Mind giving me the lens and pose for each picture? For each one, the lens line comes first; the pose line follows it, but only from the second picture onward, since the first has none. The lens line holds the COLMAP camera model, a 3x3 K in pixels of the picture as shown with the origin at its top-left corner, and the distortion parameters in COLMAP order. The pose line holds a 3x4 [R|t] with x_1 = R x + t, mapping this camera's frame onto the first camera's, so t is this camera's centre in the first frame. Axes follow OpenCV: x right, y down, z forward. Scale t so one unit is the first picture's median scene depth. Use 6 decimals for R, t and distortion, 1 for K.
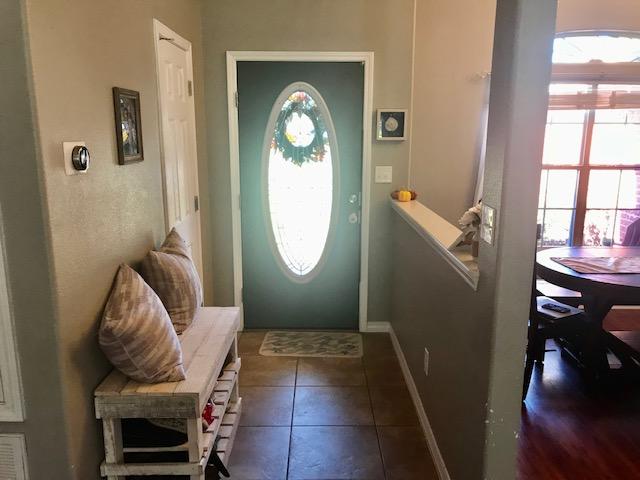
lens RADIAL K [[526.0, 0, 321.3], [0, 526.0, 243.9], [0, 0, 1]] dist [0.029272, -0.002598]
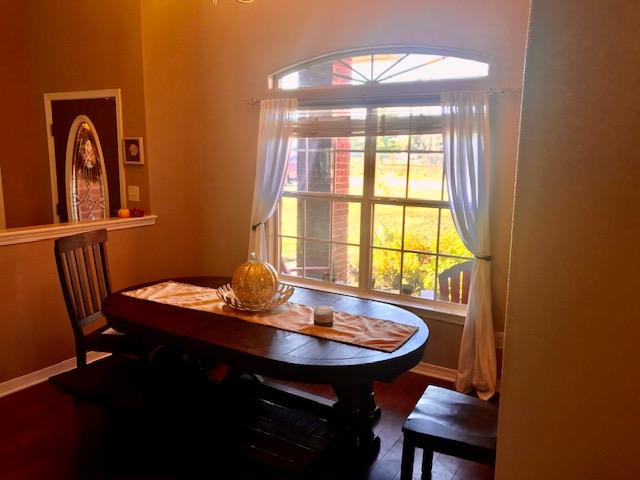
lens RADIAL K [[526.0, 0, 321.3], [0, 526.0, 243.9], [0, 0, 1]] dist [0.029272, -0.002598]
pose [[0.839642, 0.102117, -0.533455, 1.083424], [-0.121838, 0.992548, -0.001770, -0.073296], [0.529299, 0.066482, 0.845827, 0.262804]]
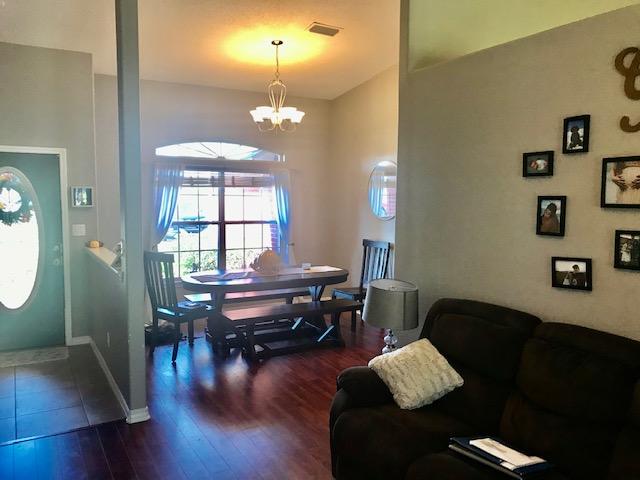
lens RADIAL K [[526.0, 0, 321.3], [0, 526.0, 243.9], [0, 0, 1]] dist [0.029272, -0.002598]
pose [[0.868600, -0.039558, 0.493932, -0.021954], [0.091301, 0.992518, -0.081066, 0.082347], [-0.487029, 0.115511, 0.865714, -0.571807]]
